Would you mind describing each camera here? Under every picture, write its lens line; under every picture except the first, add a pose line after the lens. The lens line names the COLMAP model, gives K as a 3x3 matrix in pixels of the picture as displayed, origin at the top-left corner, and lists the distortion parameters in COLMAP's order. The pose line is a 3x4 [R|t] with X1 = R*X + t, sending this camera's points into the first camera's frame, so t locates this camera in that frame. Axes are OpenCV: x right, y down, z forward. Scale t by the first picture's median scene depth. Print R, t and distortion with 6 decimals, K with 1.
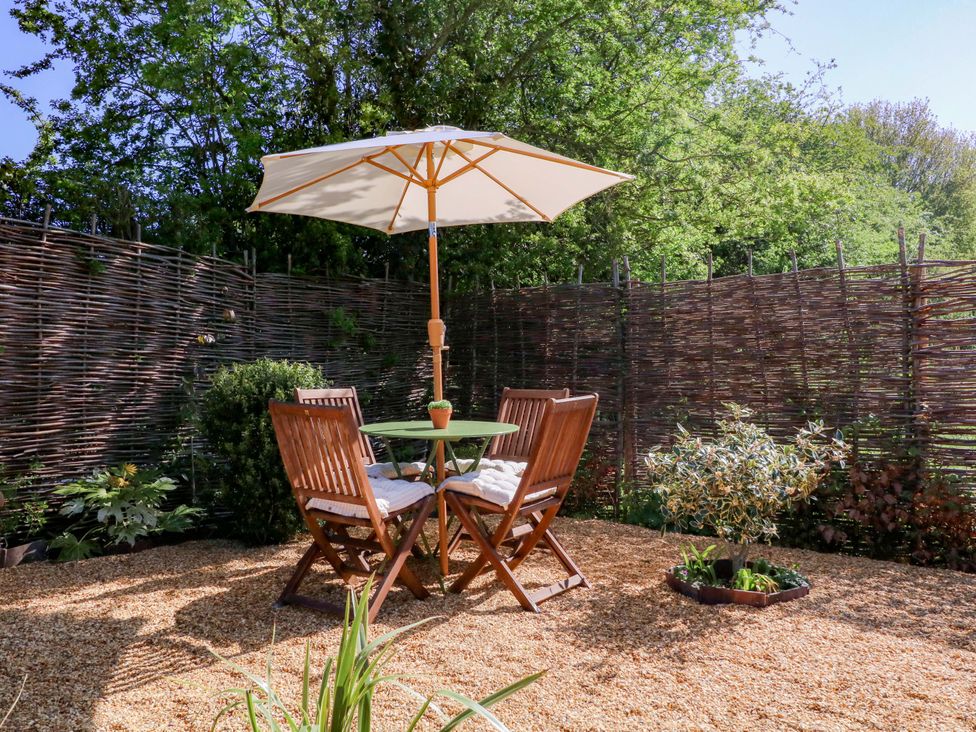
lens RADIAL K [[867.1, 0, 488.0], [0, 867.1, 366.0], [0, 0, 1]] dist [0.014923, 0.000984]
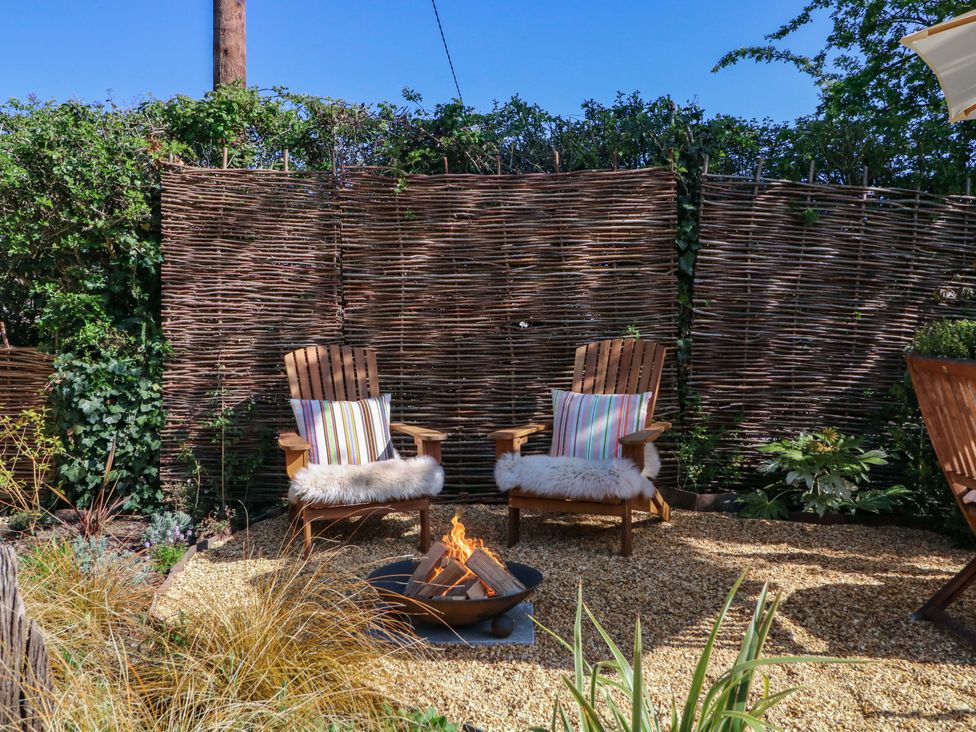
lens RADIAL K [[867.1, 0, 488.0], [0, 867.1, 366.0], [0, 0, 1]] dist [0.014923, 0.000984]
pose [[0.571980, 0.044938, -0.819035, 0.127408], [-0.031459, 0.998965, 0.032841, 0.027253], [0.819664, 0.006982, 0.572802, 0.175809]]
